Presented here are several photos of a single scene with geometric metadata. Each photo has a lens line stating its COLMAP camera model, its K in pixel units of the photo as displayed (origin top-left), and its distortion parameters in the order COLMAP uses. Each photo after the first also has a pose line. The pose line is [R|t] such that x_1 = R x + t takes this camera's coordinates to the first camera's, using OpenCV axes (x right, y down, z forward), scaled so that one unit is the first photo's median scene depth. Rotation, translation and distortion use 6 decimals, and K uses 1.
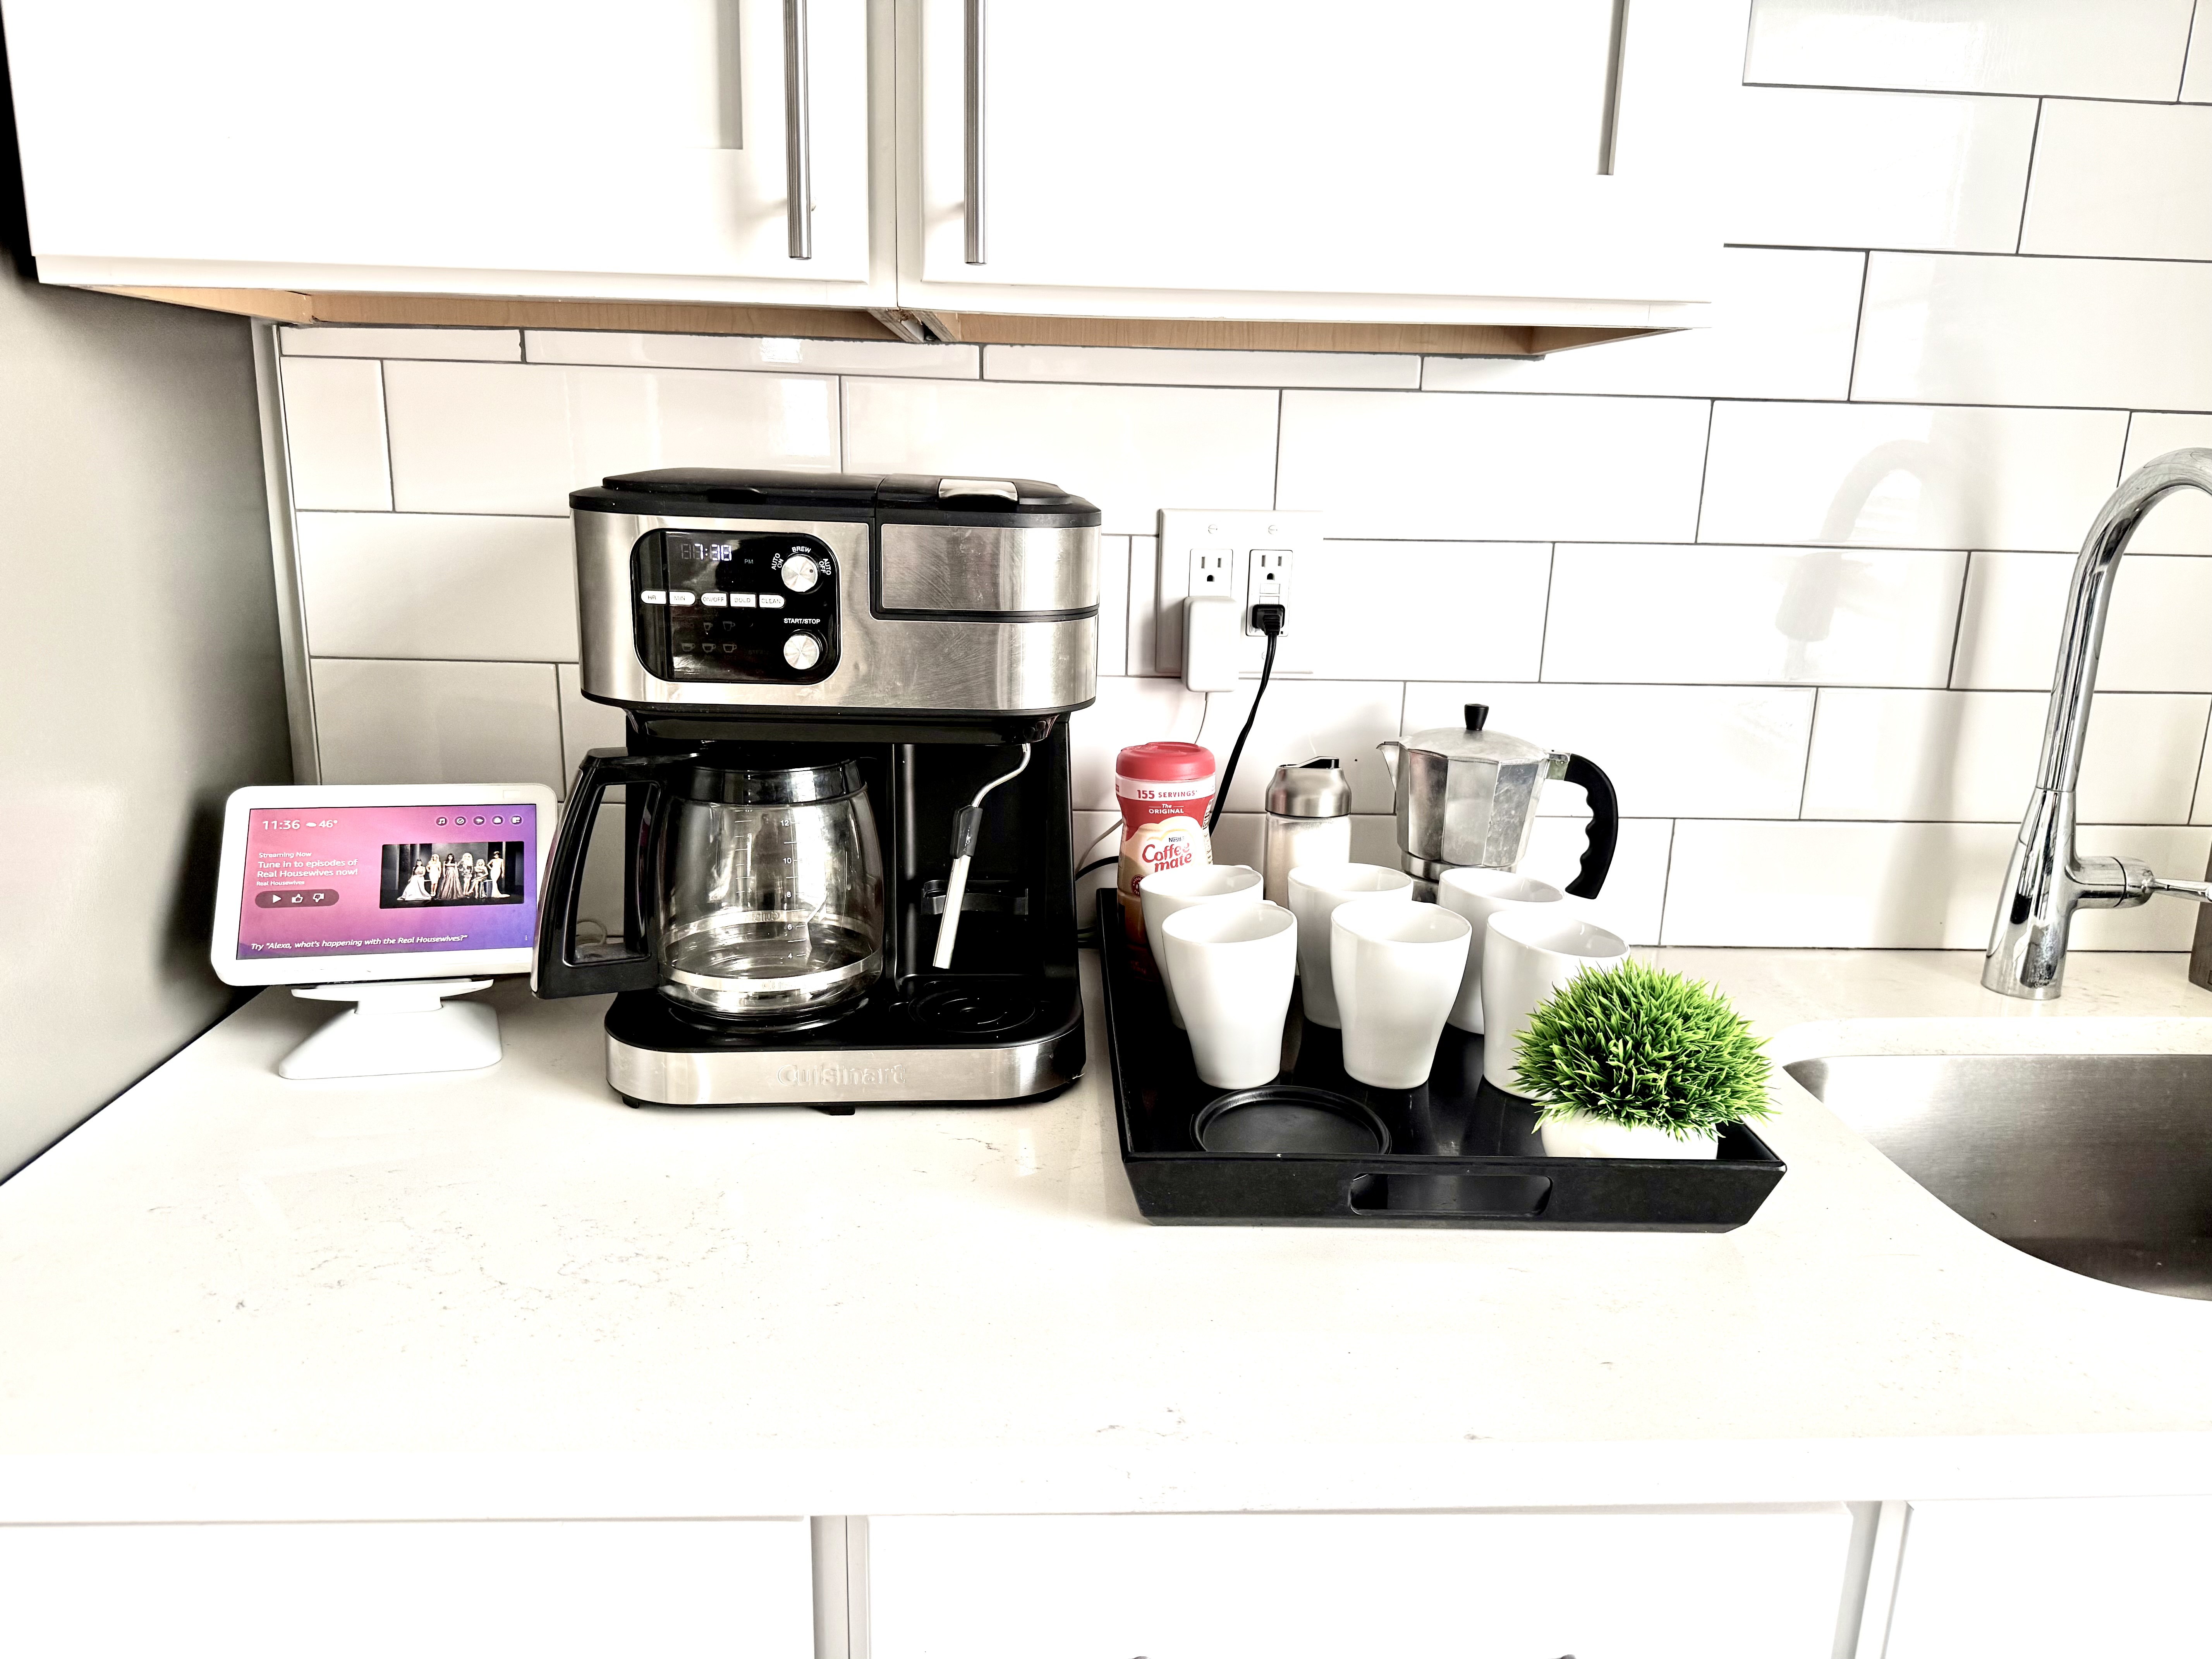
lens RADIAL K [[1566.6, 0, 1106.7], [0, 1566.6, 823.2], [0, 0, 1]] dist [0.175017, -0.318847]
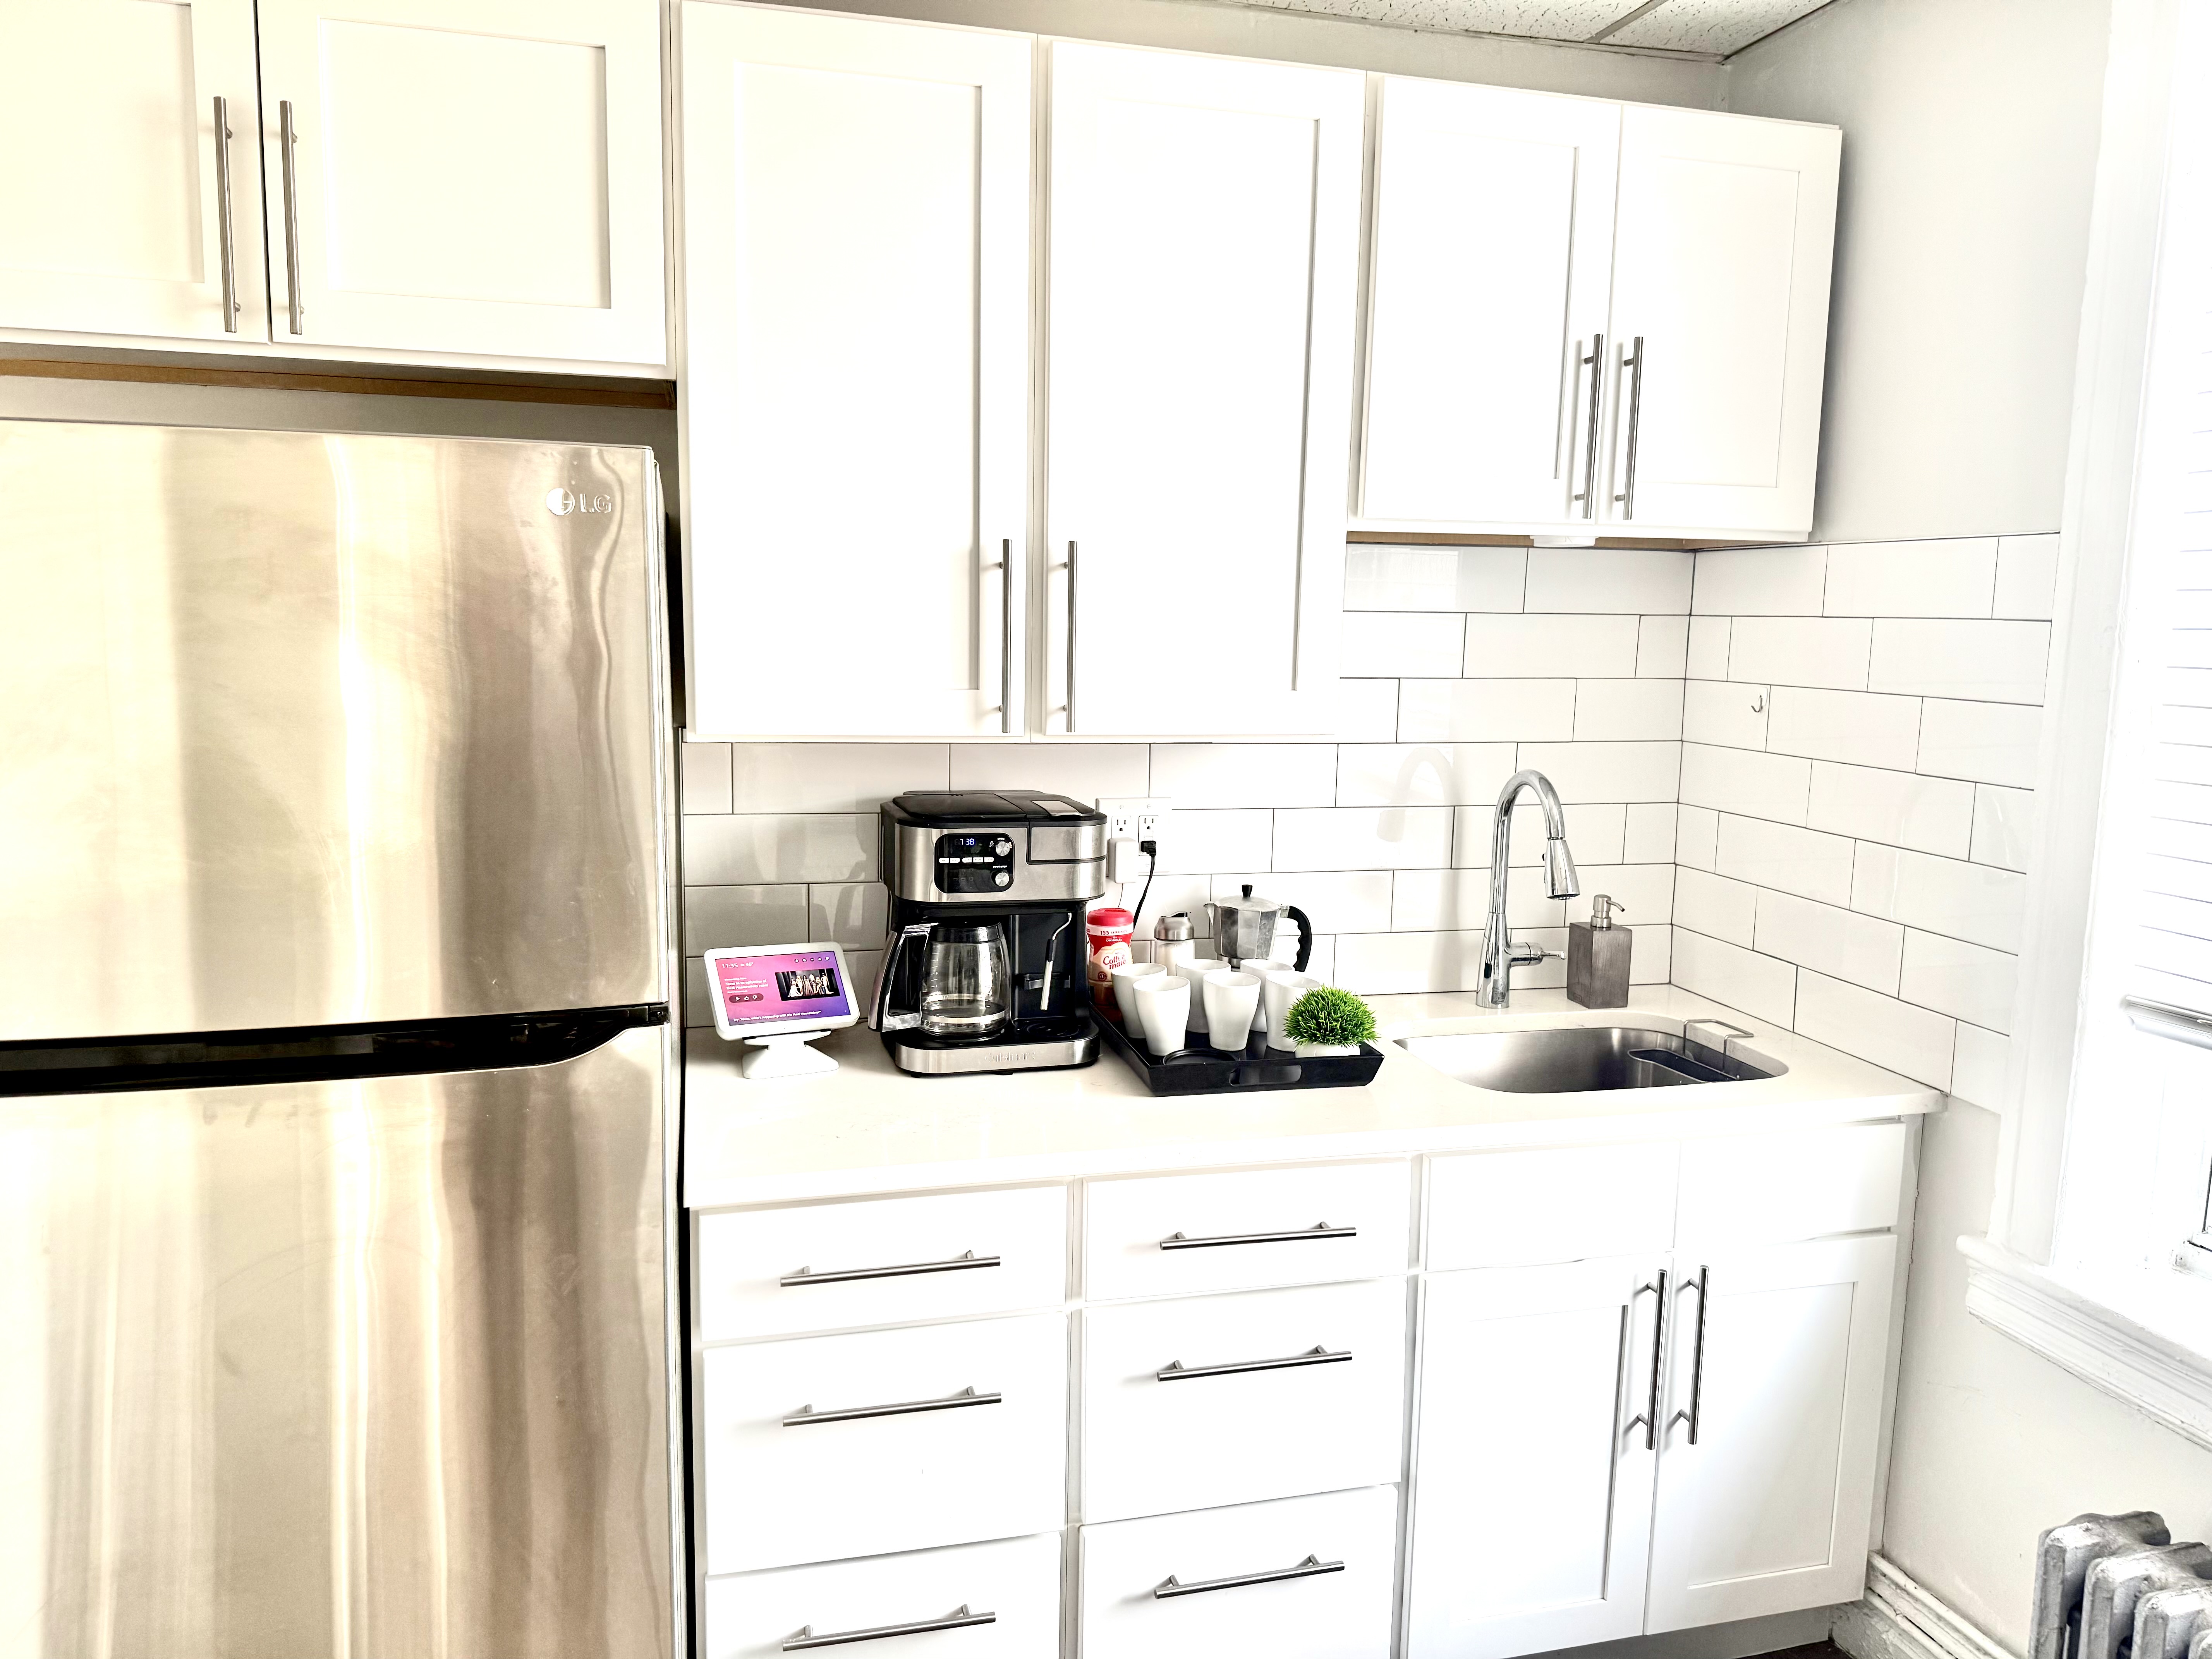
lens RADIAL K [[1566.6, 0, 1106.7], [0, 1566.6, 823.2], [0, 0, 1]] dist [0.175017, -0.318847]
pose [[0.978774, -0.033599, 0.202171, -0.456998], [0.053764, 0.994016, -0.095088, 0.041848], [-0.197767, 0.103939, 0.974723, -1.264143]]
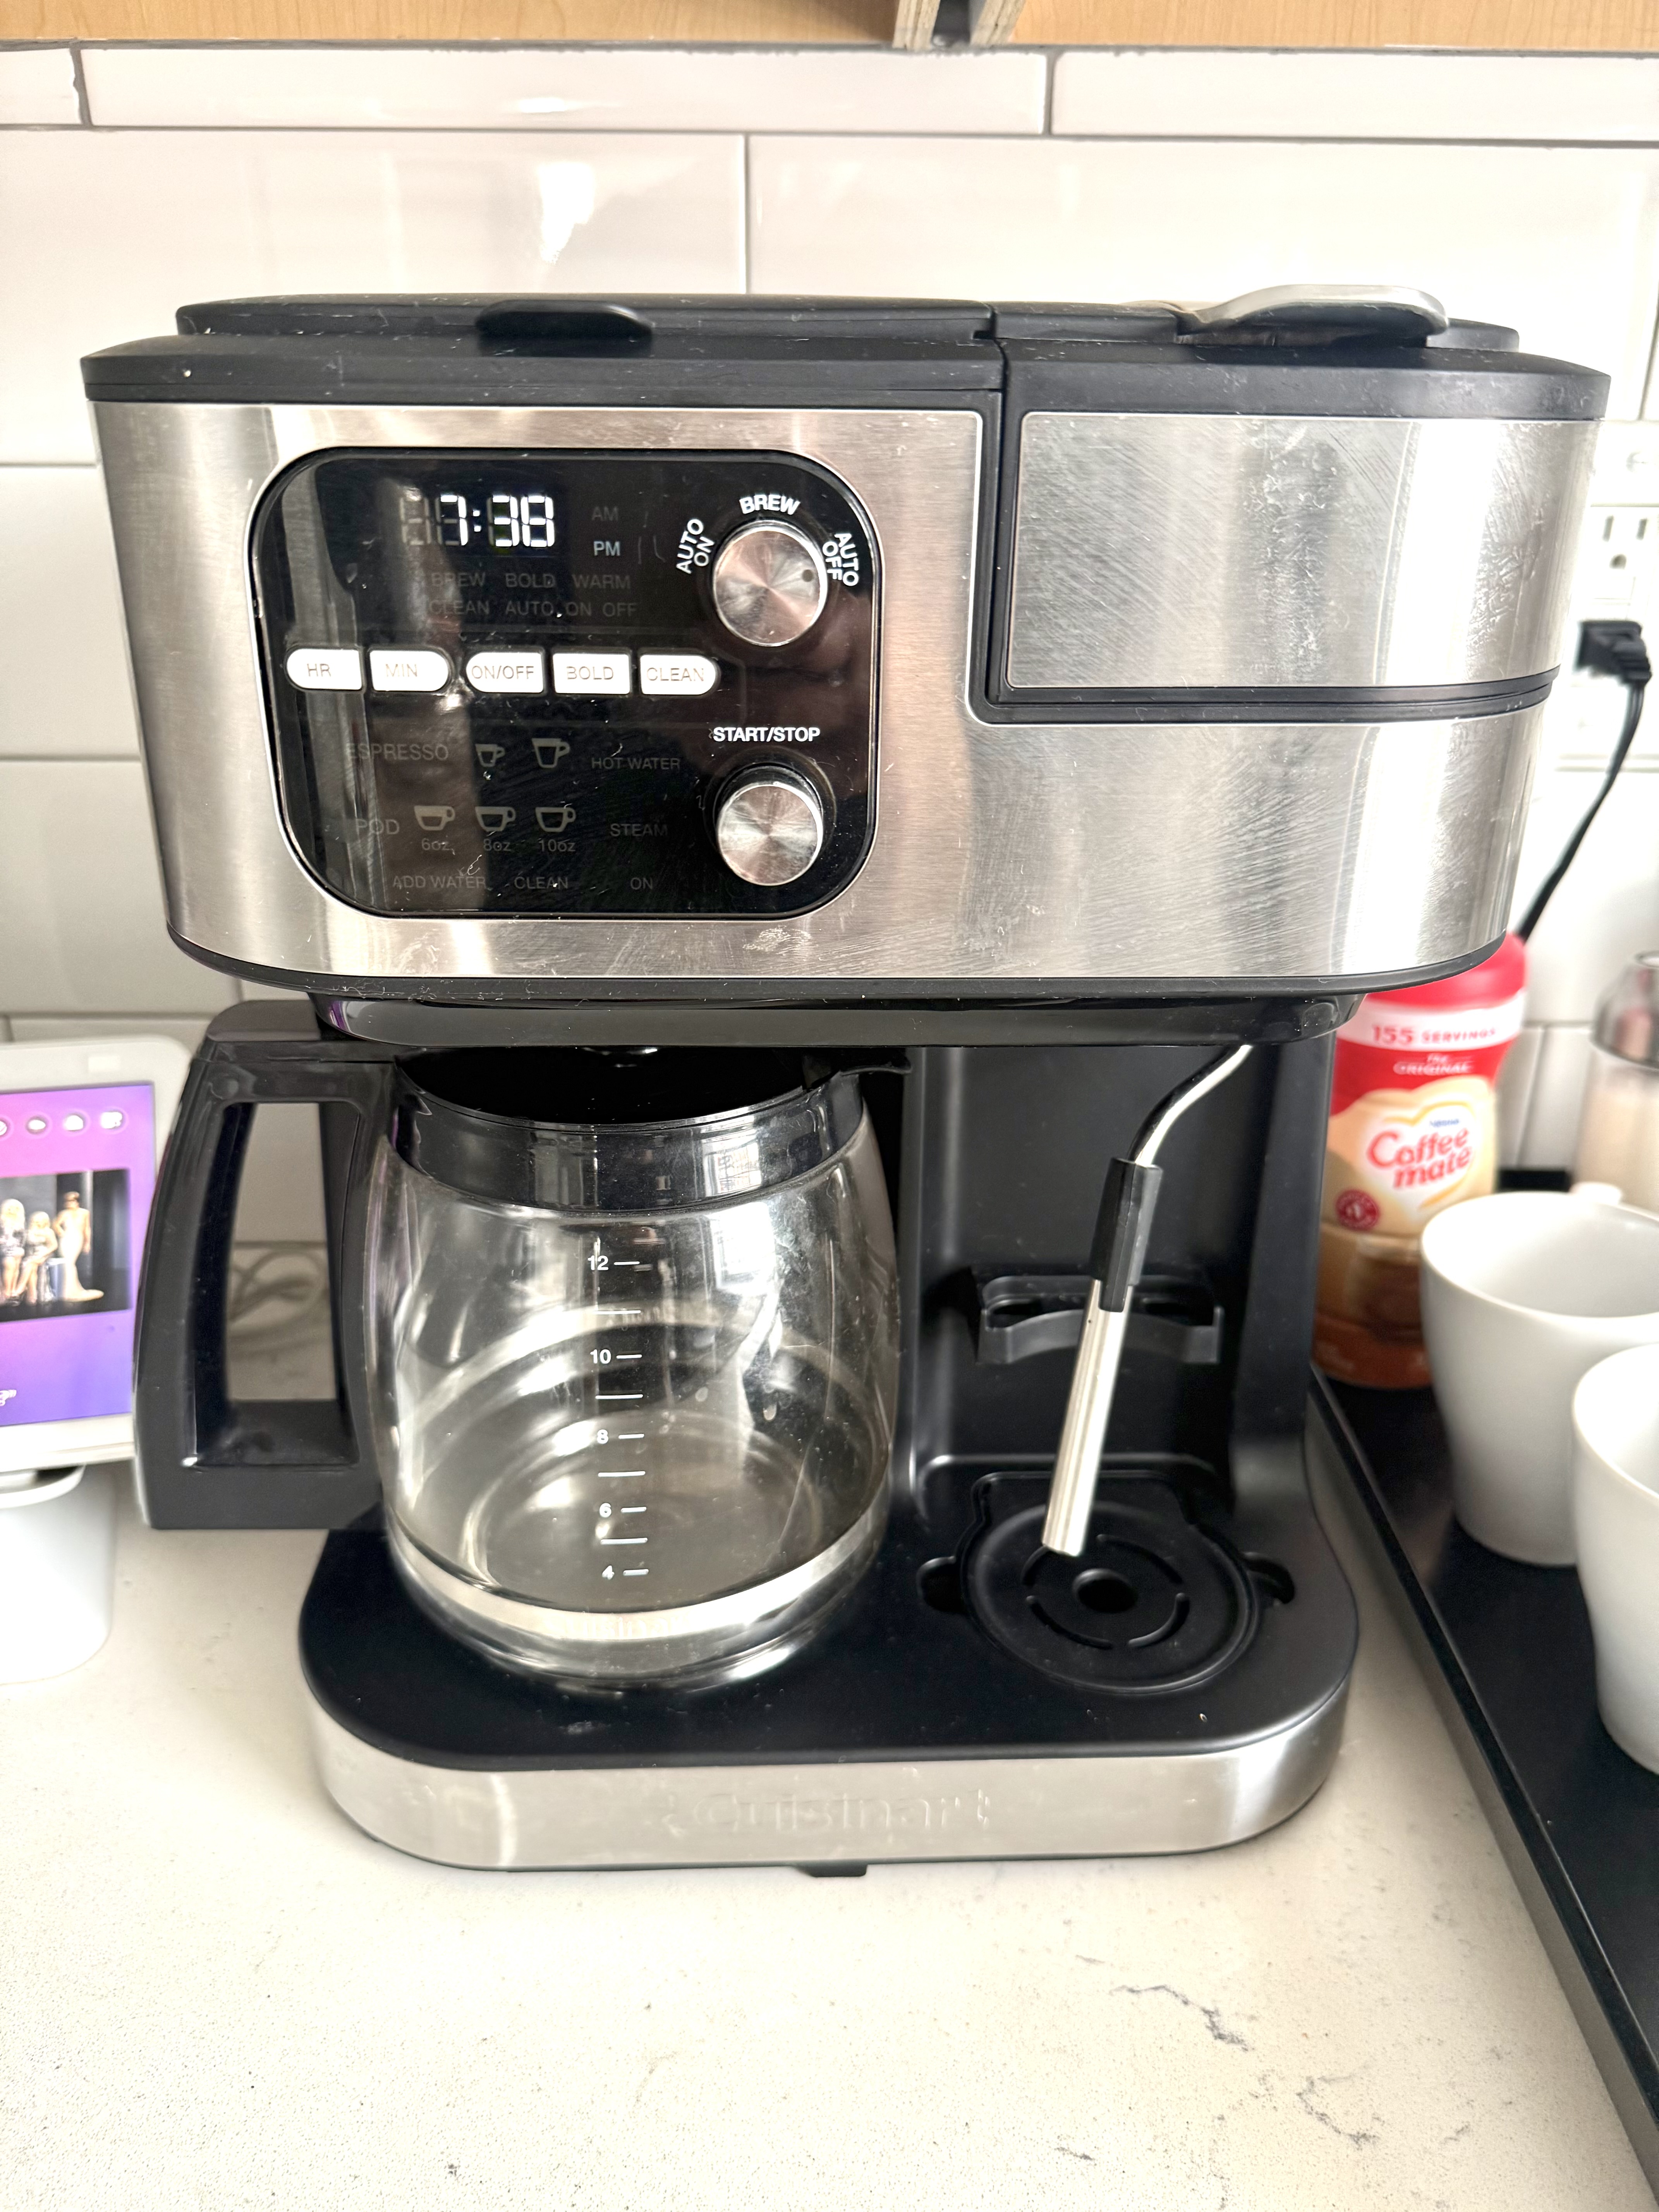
lens RADIAL K [[1623.2, 0, 829.5], [0, 1623.2, 1106.0], [0, 0, 1]] dist [0.062422, -0.134663]
pose [[0.998981, 0.000548, -0.045129, -0.142570], [0.007040, 0.985794, 0.167810, -0.093750], [0.044580, -0.167956, 0.984786, 0.565523]]
